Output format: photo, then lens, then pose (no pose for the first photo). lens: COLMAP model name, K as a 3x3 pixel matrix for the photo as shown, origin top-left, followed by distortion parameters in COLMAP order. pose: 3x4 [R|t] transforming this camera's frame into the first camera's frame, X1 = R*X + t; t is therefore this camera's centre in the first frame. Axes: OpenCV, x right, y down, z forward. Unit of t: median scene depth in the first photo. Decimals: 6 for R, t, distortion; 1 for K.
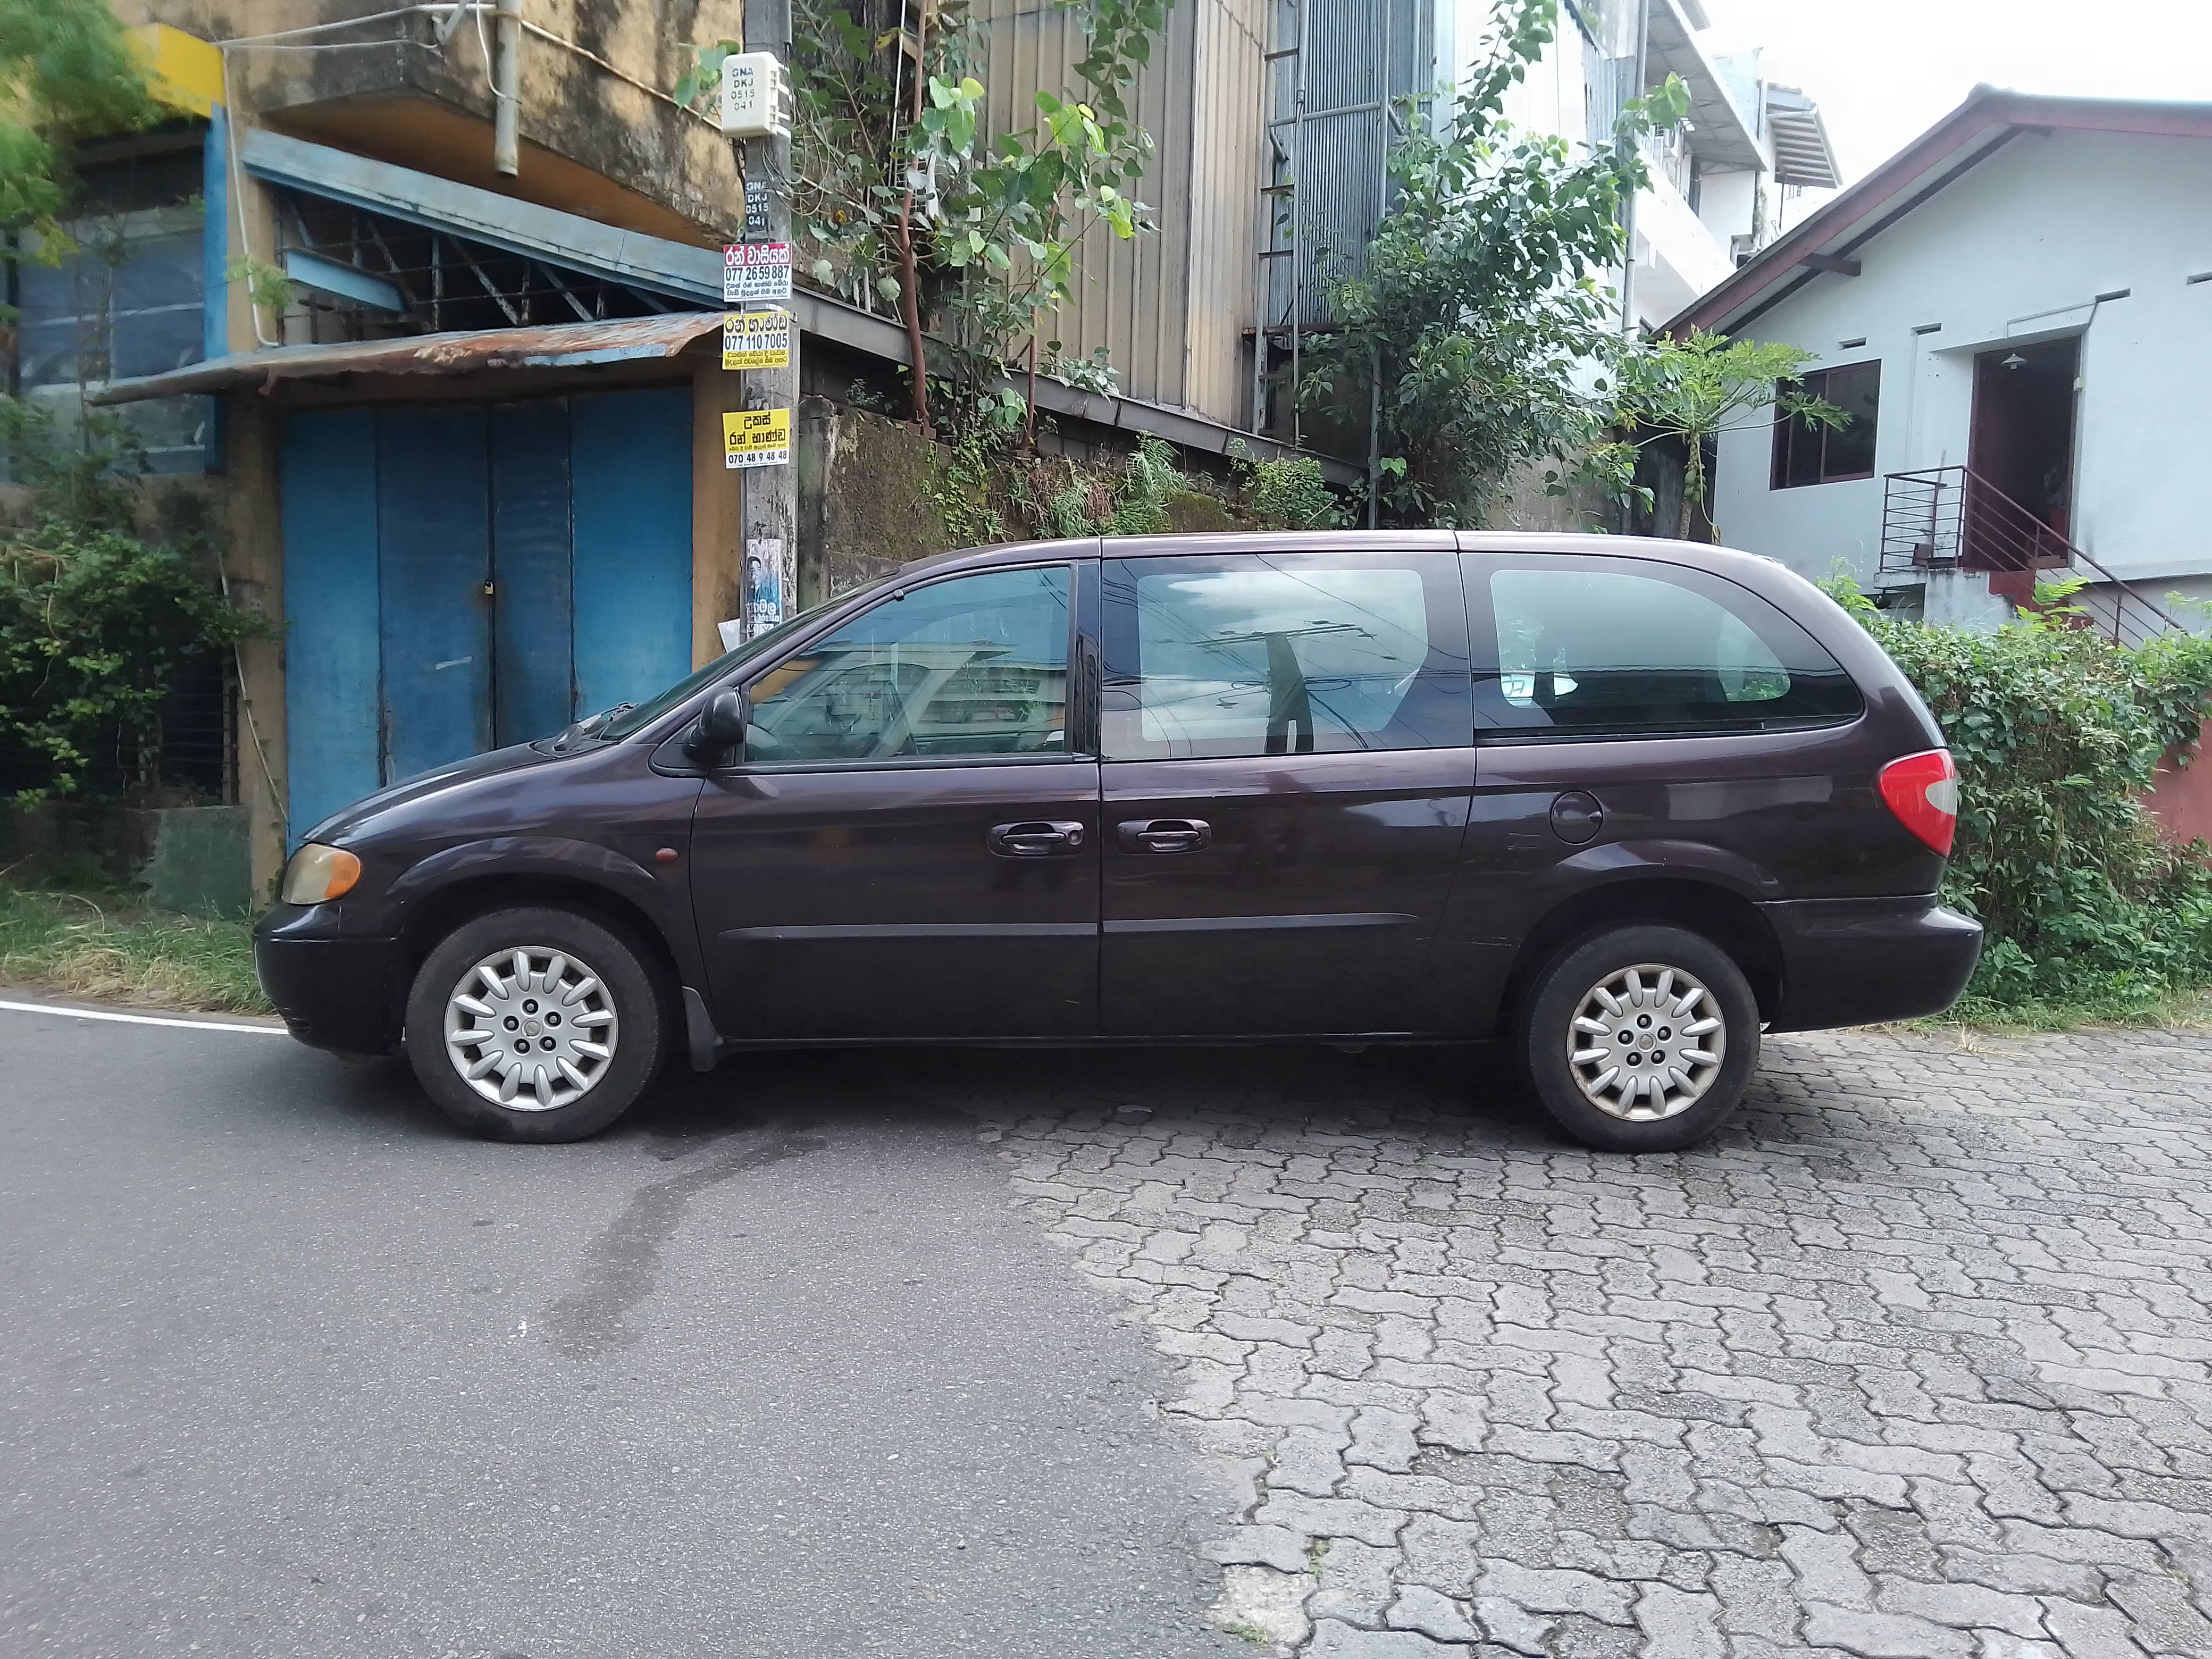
lens RADIAL K [[1659.3, 0, 1106.0], [0, 1659.3, 829.5], [0, 0, 1]] dist [0.006073, -0.008143]
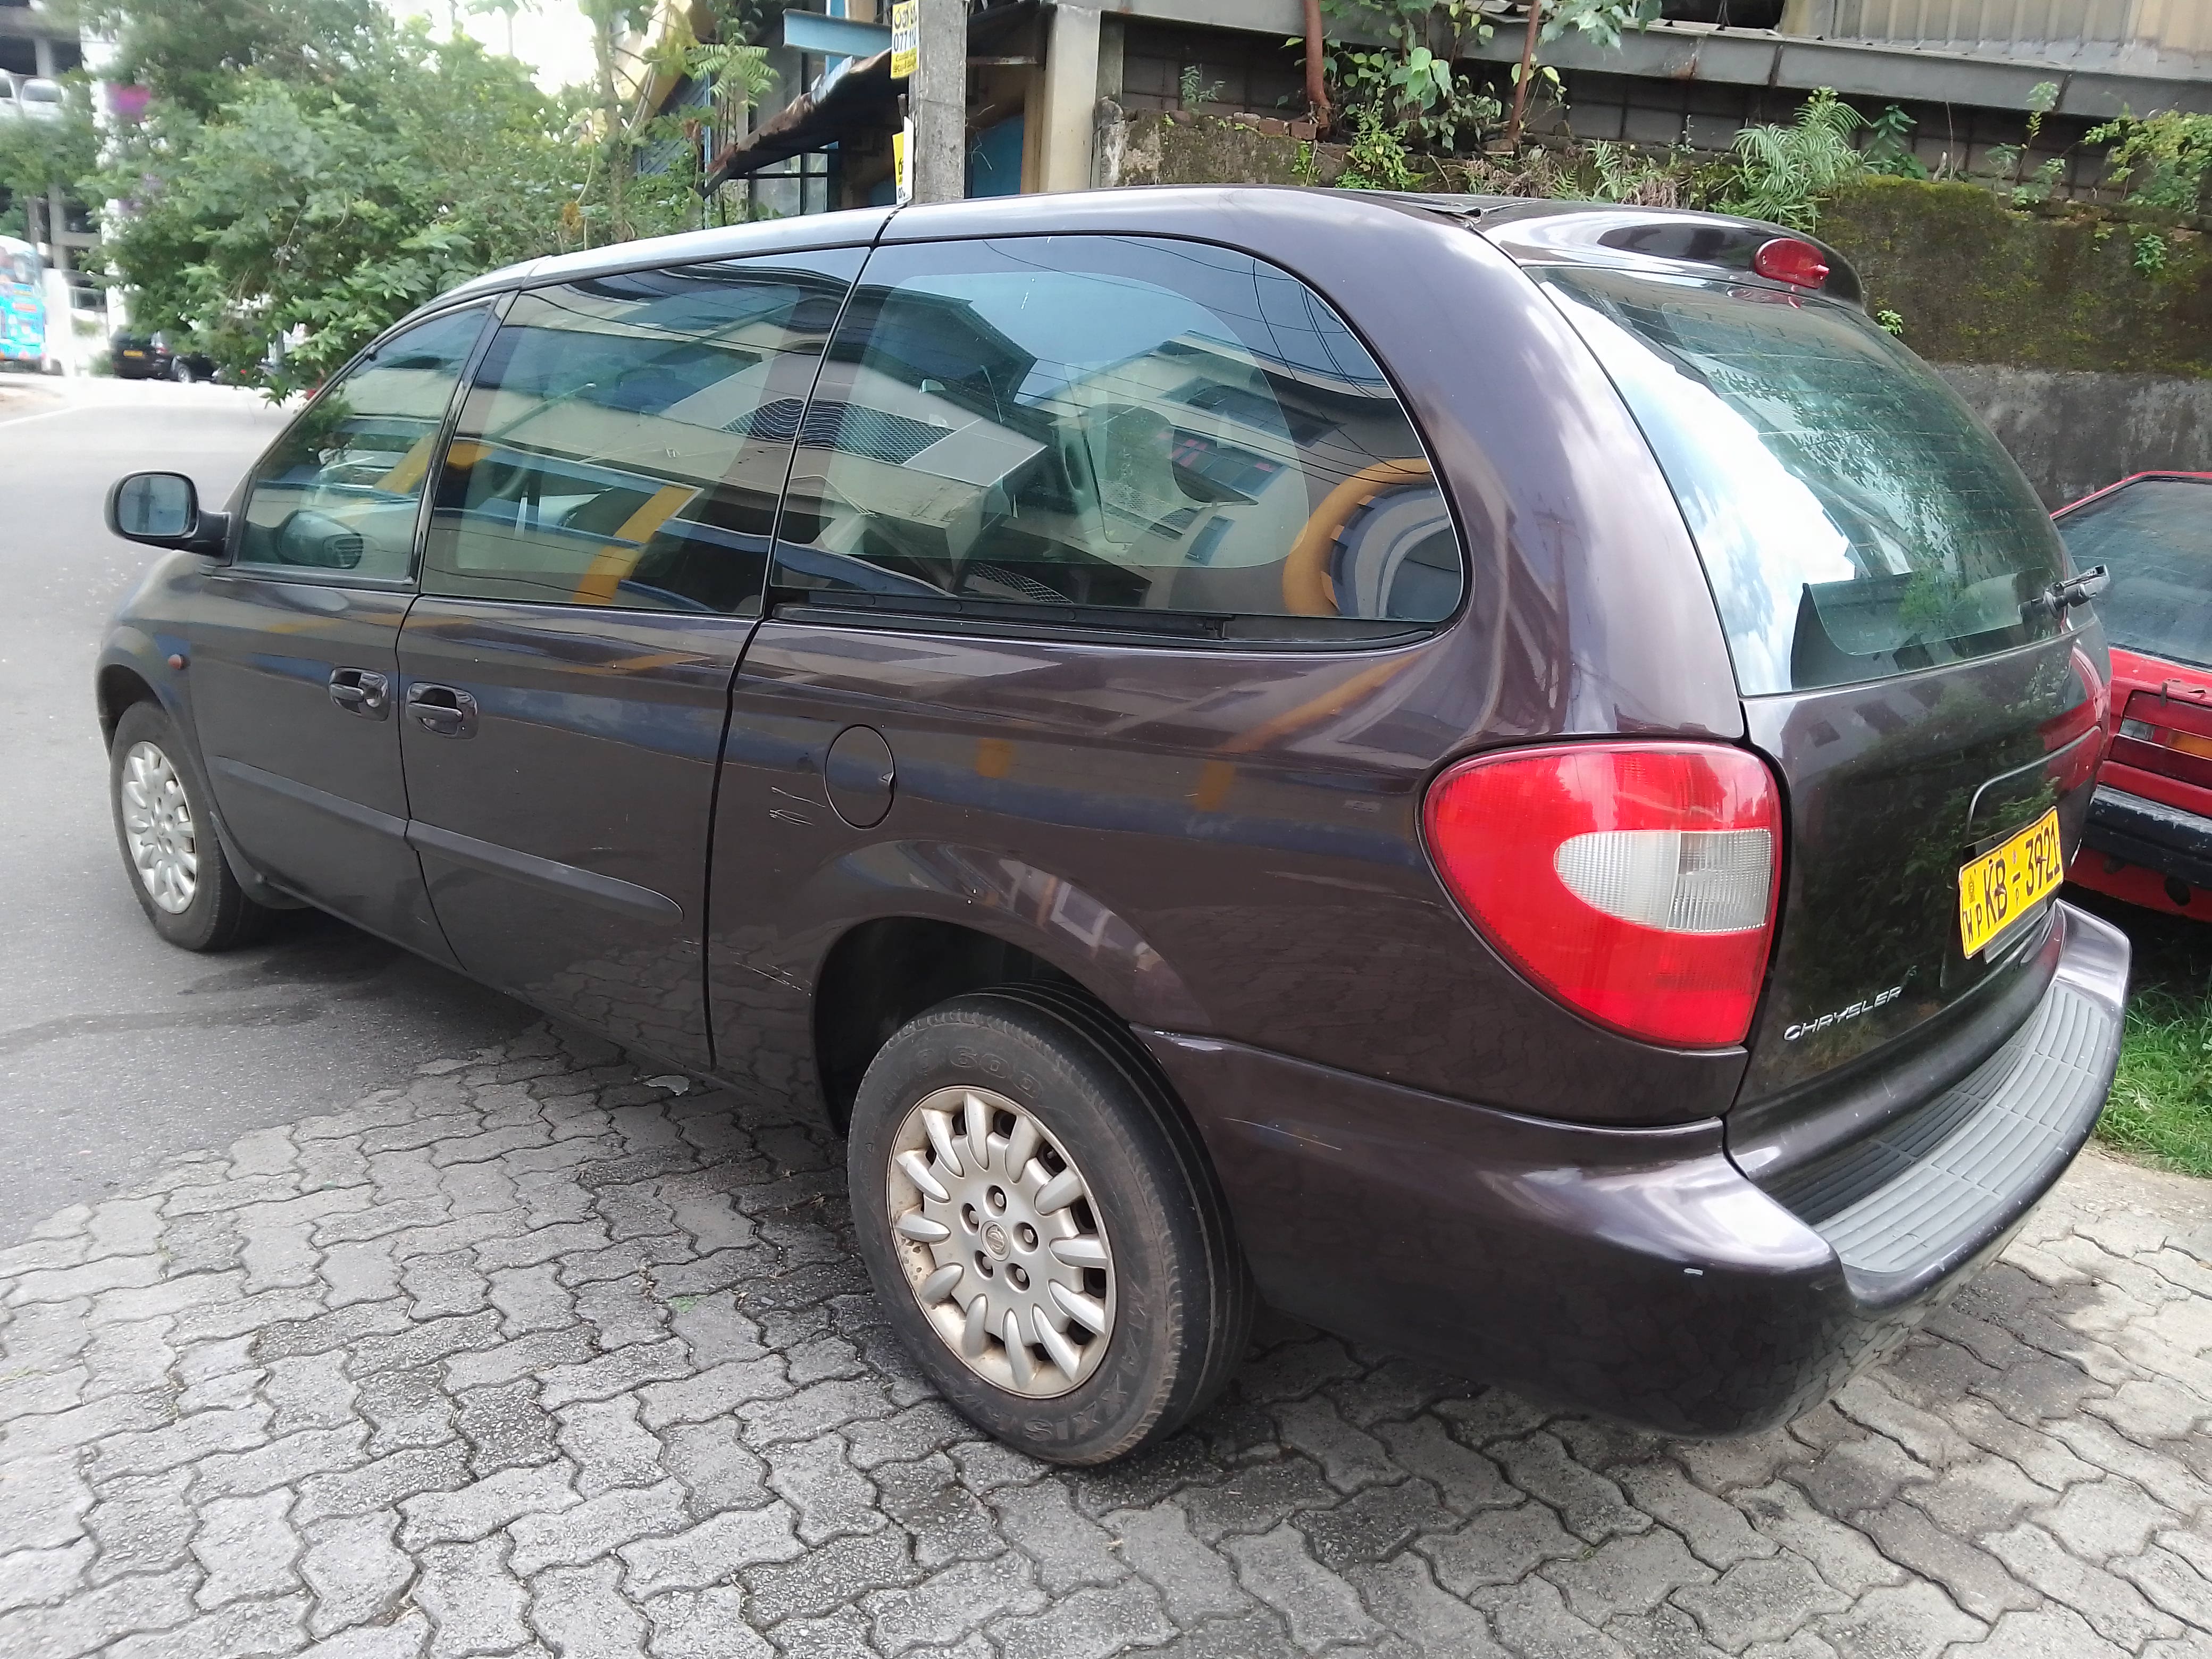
lens RADIAL K [[1659.3, 0, 1106.0], [0, 1659.3, 829.5], [0, 0, 1]] dist [0.006073, -0.008143]
pose [[0.703169, 0.173543, -0.689519, 0.673297], [-0.081959, 0.983075, 0.163846, -0.079427], [0.706283, -0.058700, 0.705492, 0.675895]]
